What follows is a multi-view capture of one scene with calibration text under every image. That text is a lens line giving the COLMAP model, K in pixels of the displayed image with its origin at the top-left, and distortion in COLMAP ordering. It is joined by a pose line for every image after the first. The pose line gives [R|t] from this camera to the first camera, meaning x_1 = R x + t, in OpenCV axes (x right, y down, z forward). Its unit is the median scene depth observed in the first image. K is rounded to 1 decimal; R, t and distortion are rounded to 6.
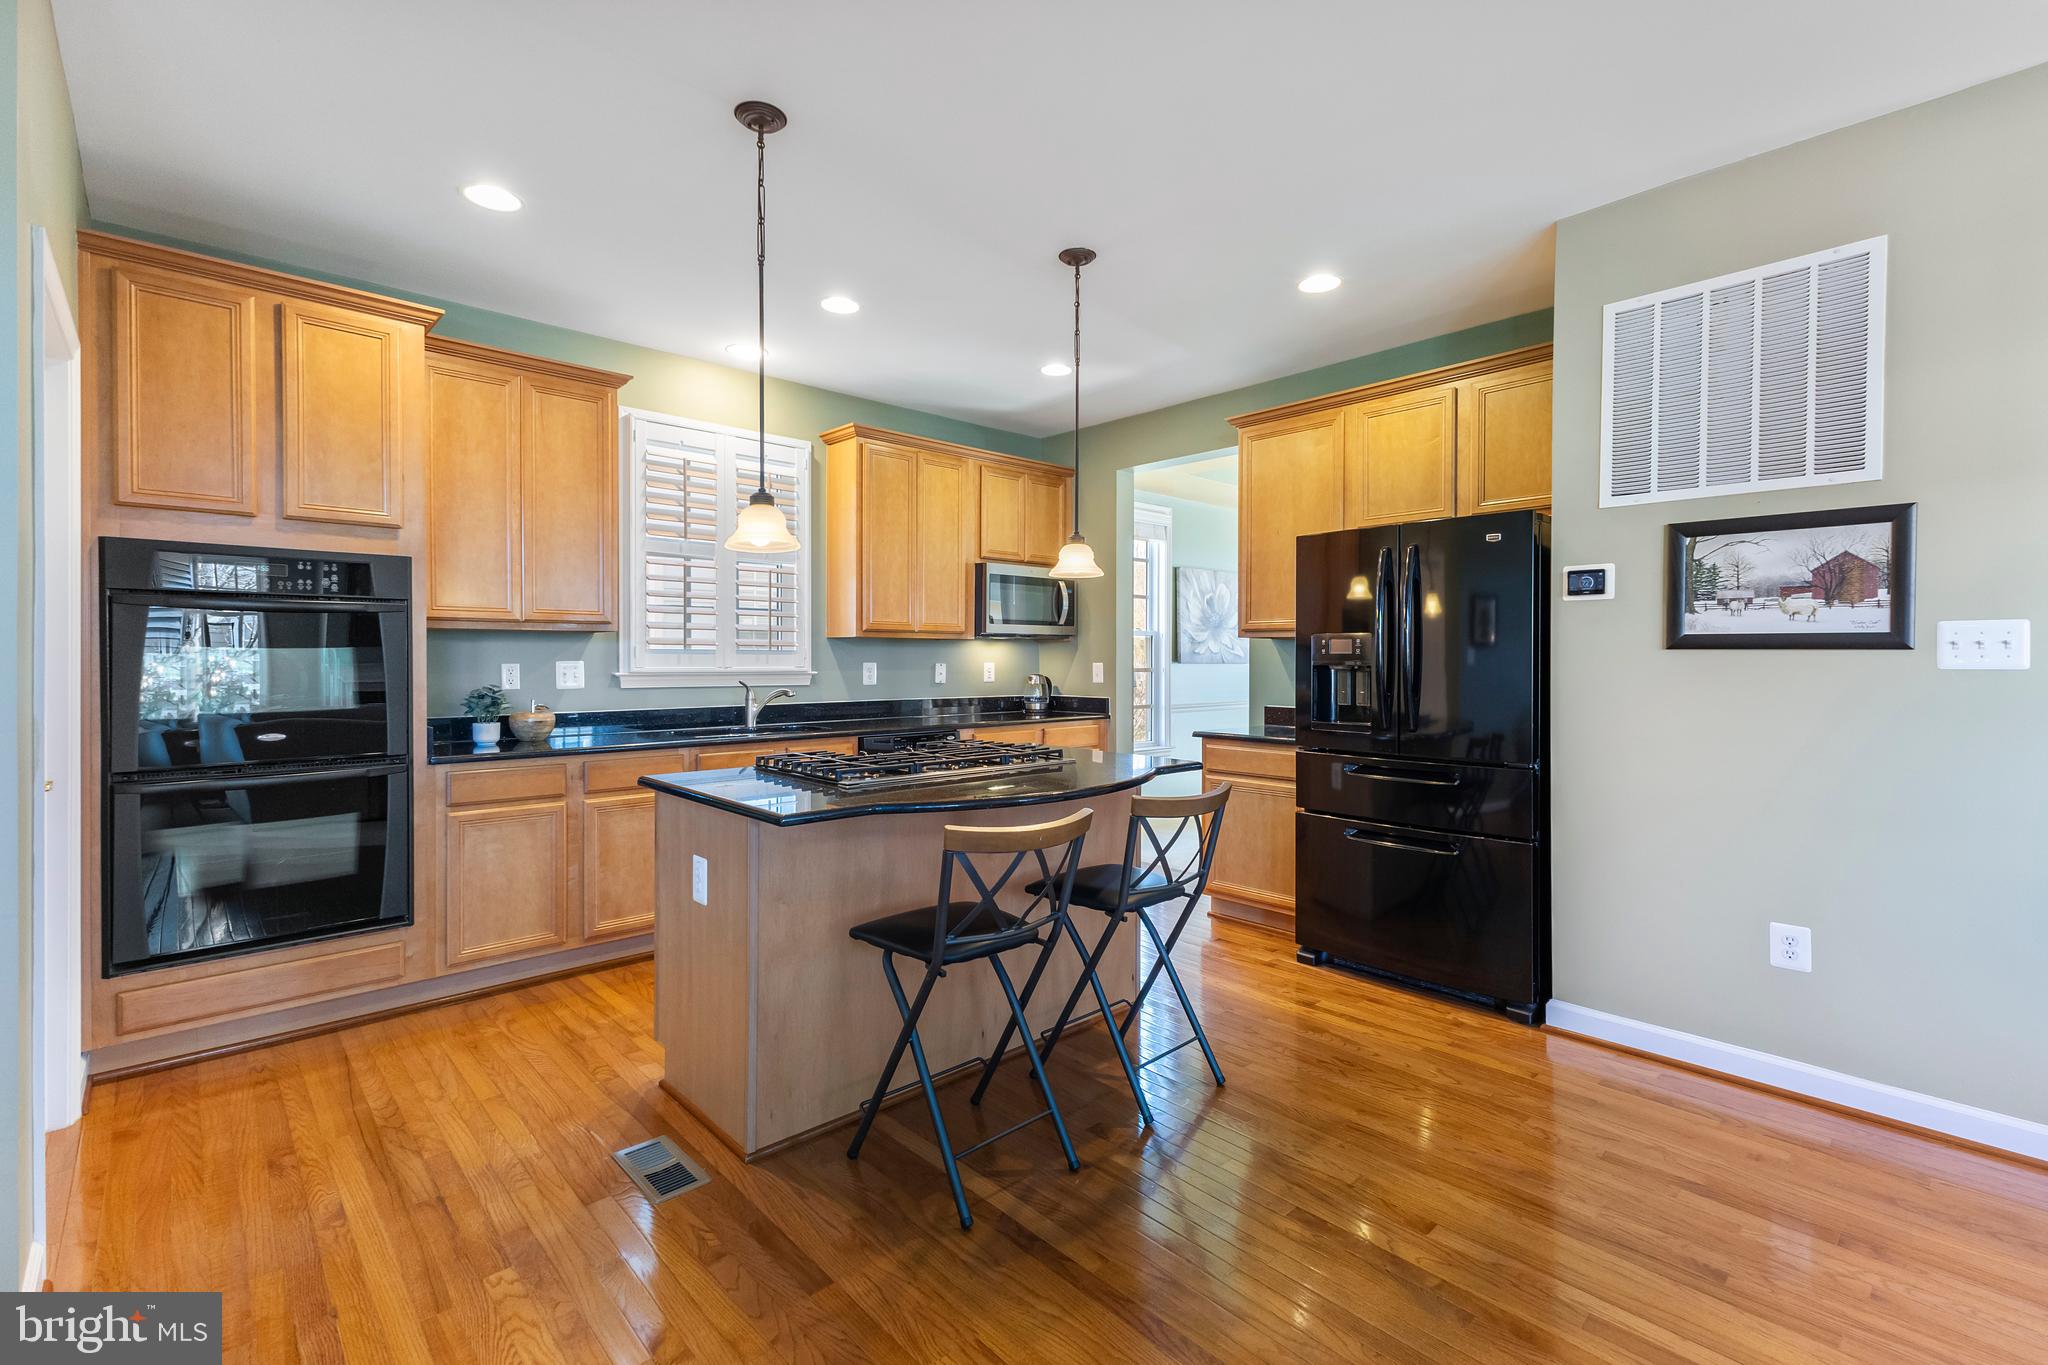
lens RADIAL K [[905.9, 0, 1027.6], [0, 905.9, 662.6], [0, 0, 1]] dist [0.022686, -0.001471]
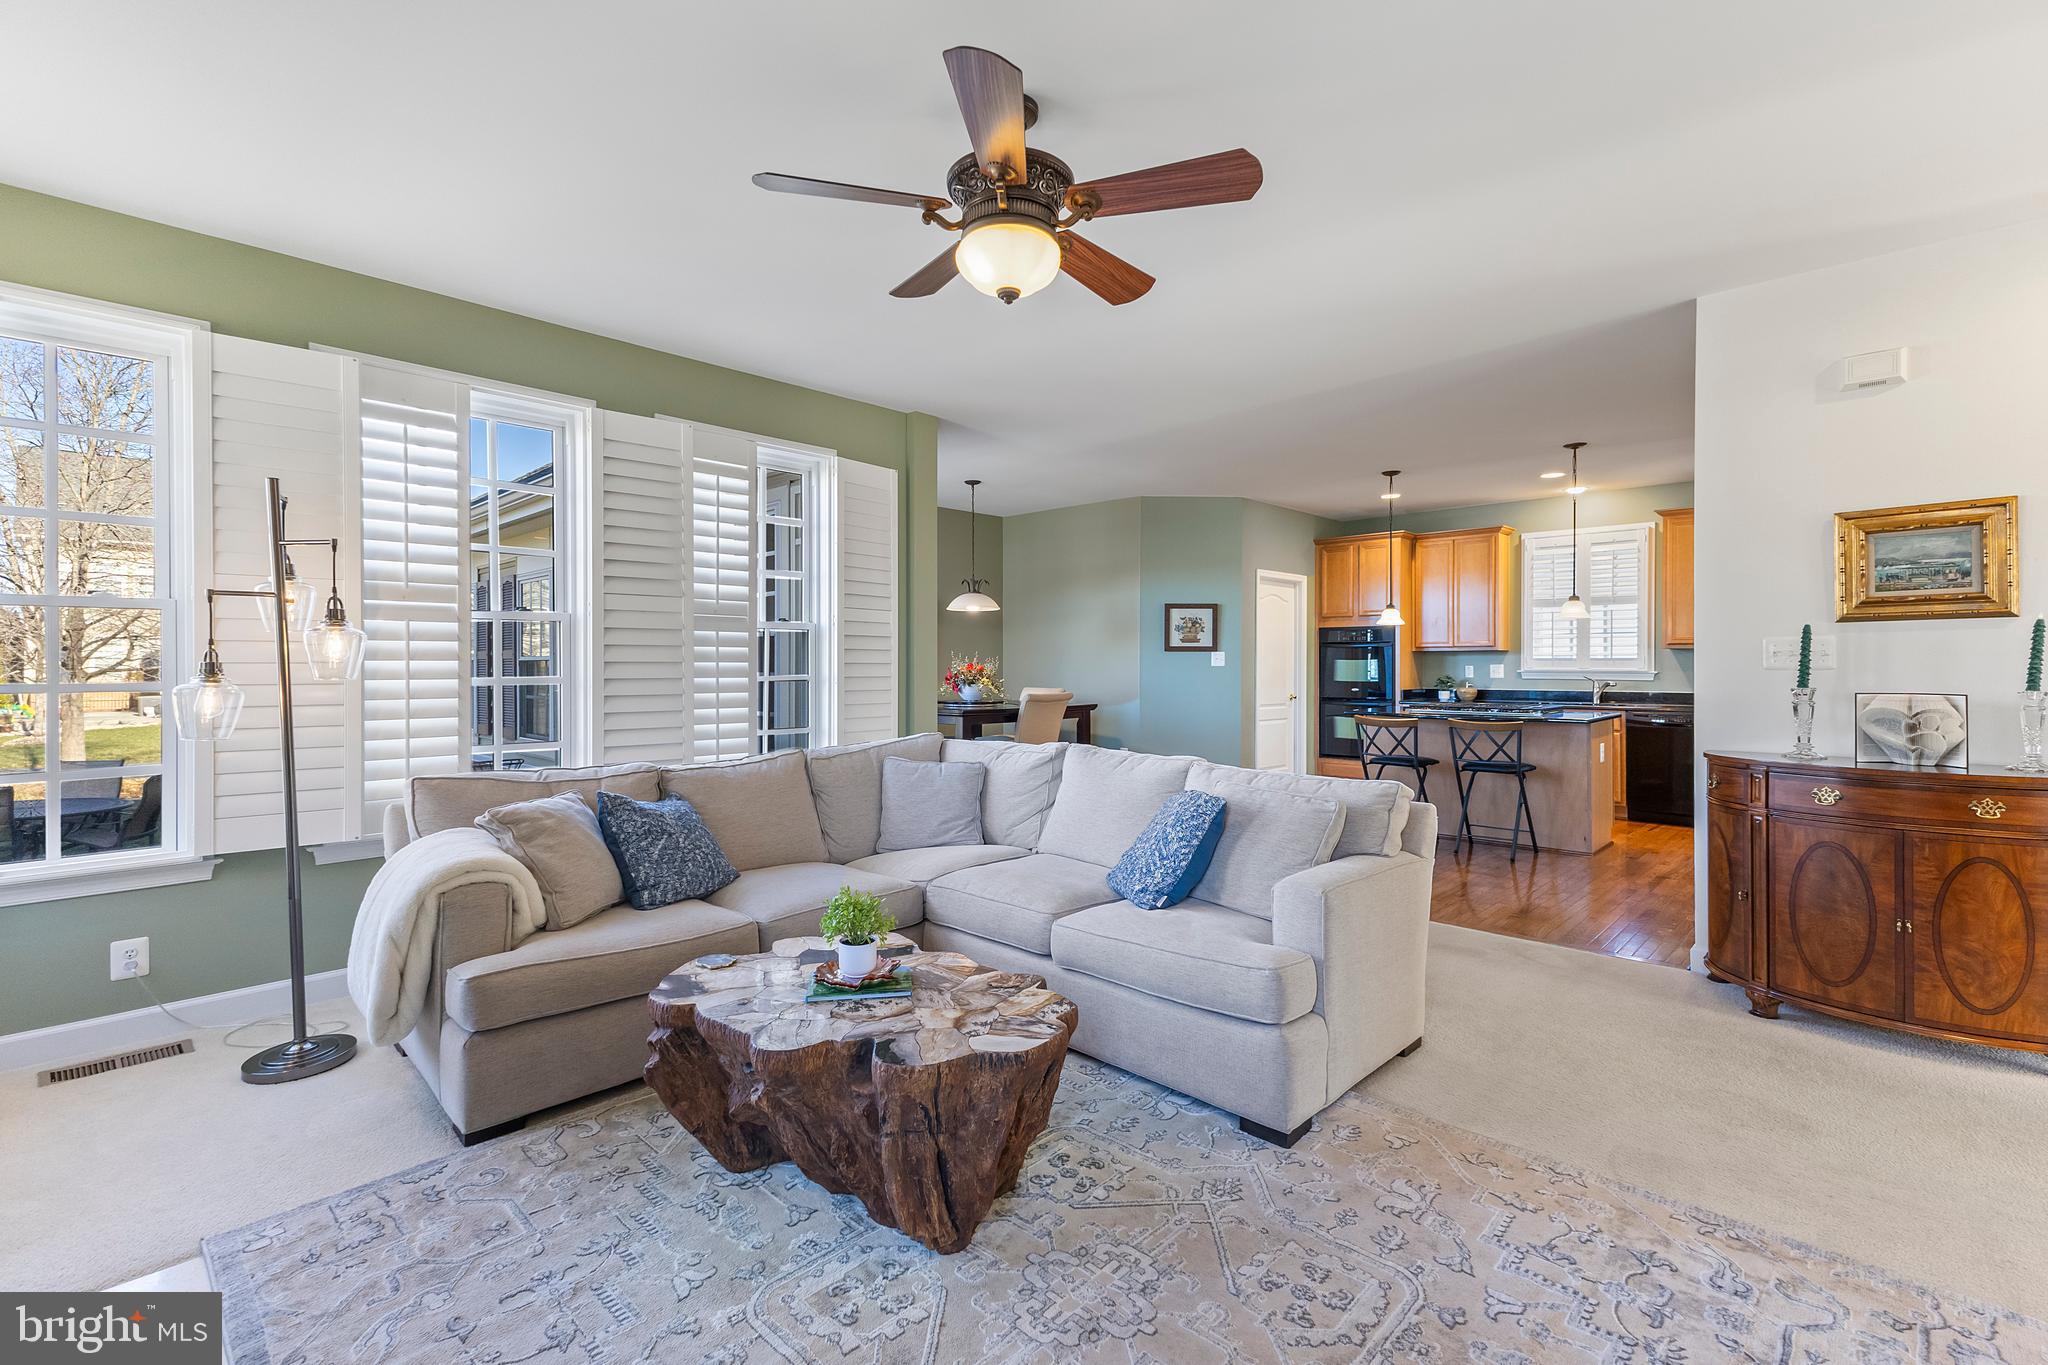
lens RADIAL K [[905.9, 0, 1032.7], [0, 905.9, 669.4], [0, 0, 1]] dist [0.022686, -0.001471]
pose [[0.051979, 0.004784, -0.998637, 1.974385], [-0.003754, 0.999982, 0.004595, 0.004404], [0.998641, 0.003510, 0.051996, -0.200409]]
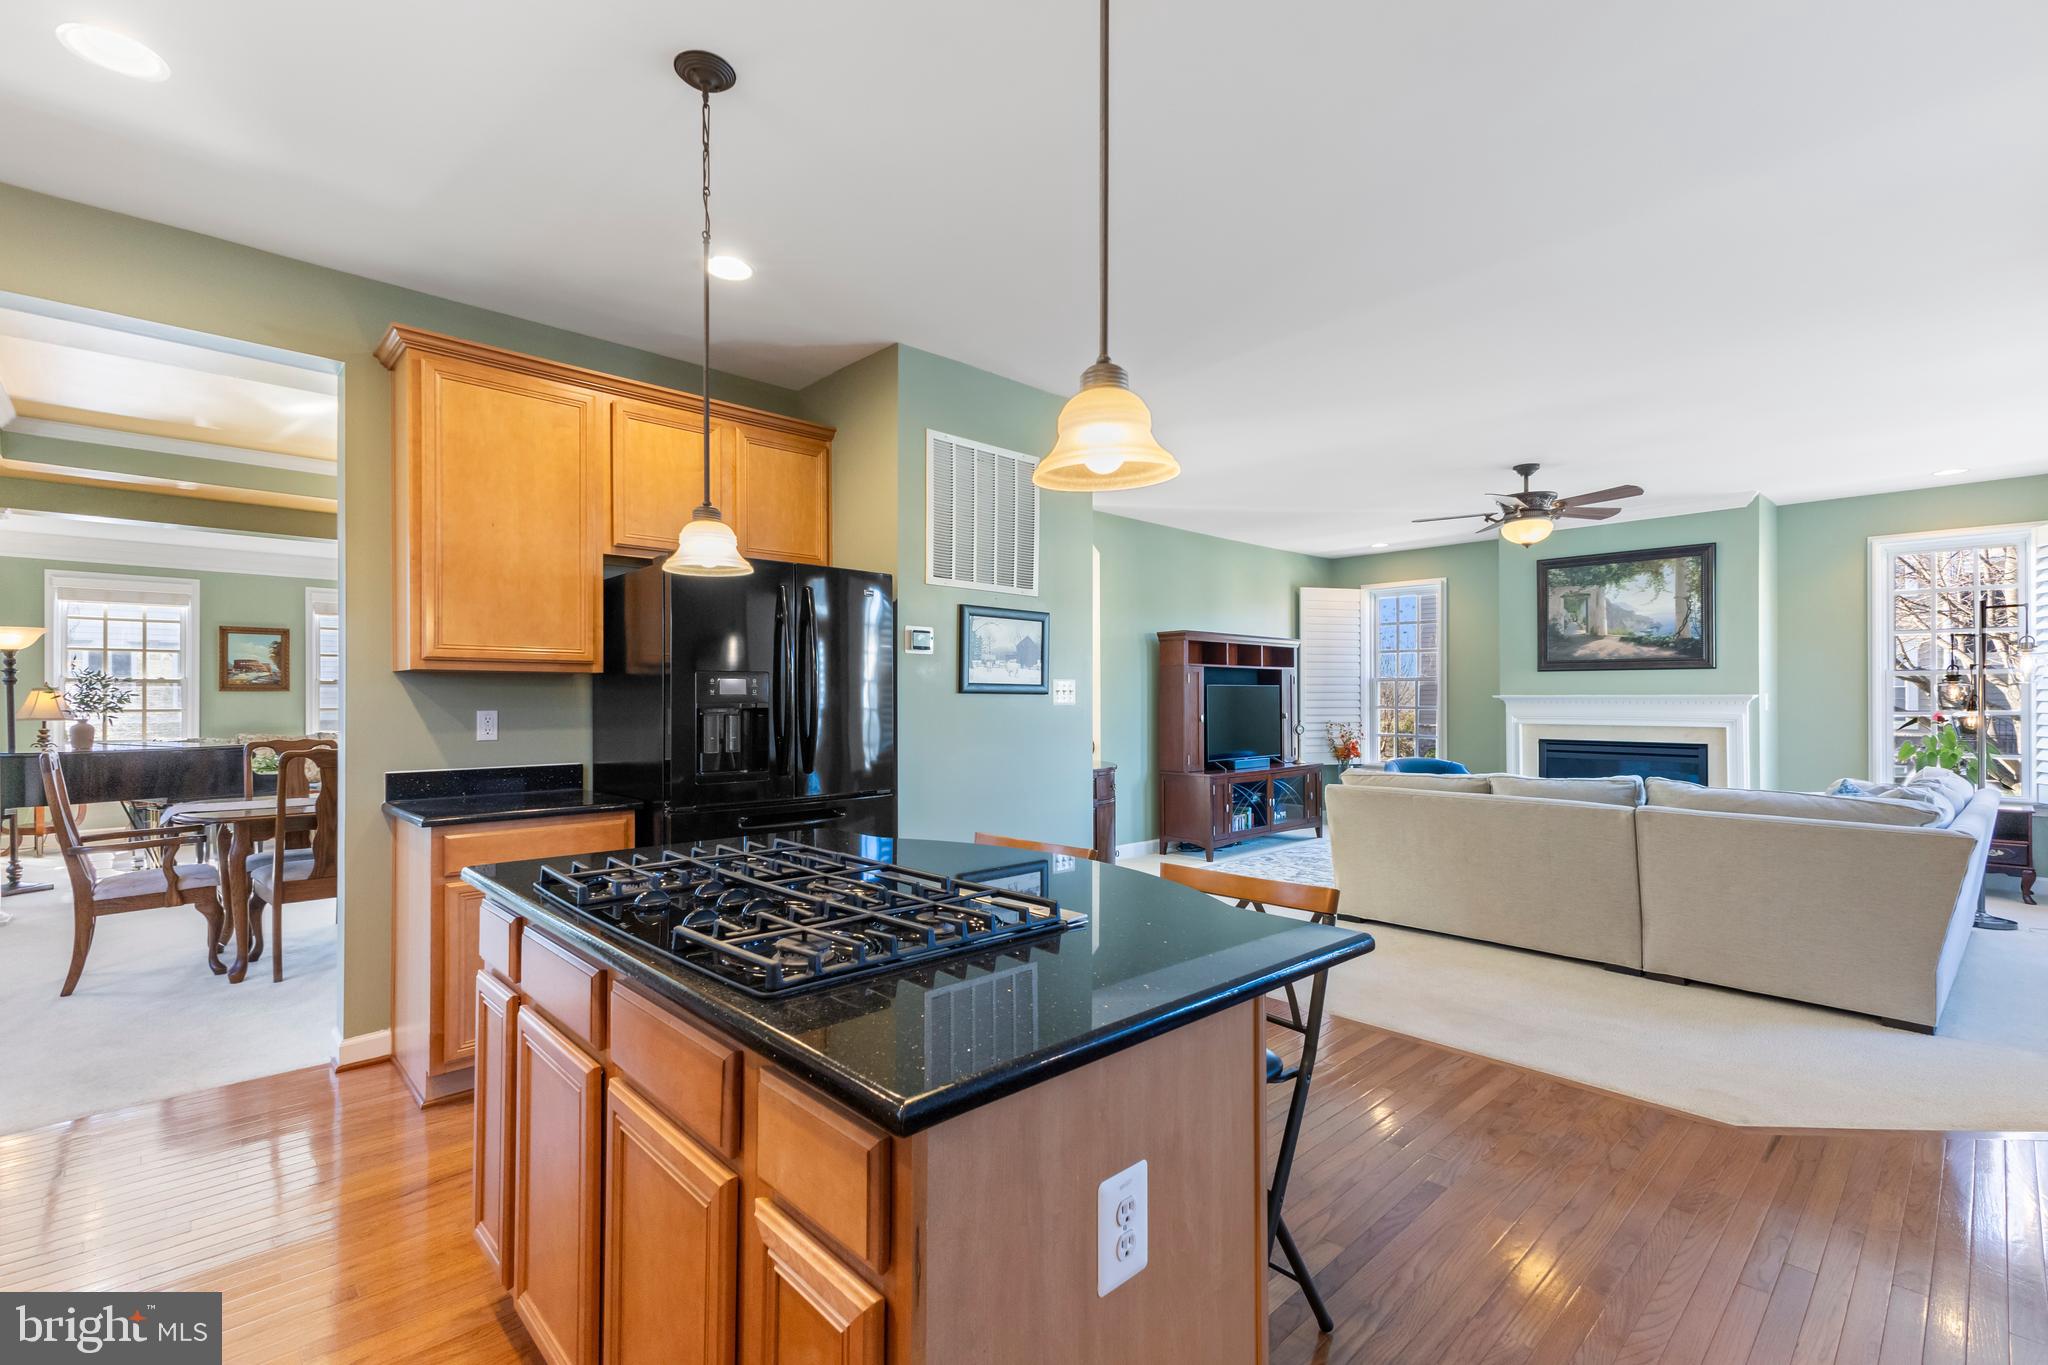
lens RADIAL K [[905.9, 0, 1024.3], [0, 905.9, 692.8], [0, 0, 1]] dist [0.022686, -0.001471]
pose [[-0.000121, 0.004206, 0.999991, -0.630460], [0.002086, 0.999989, -0.004206, -0.008068], [-0.999998, 0.002085, -0.000130, 0.821774]]
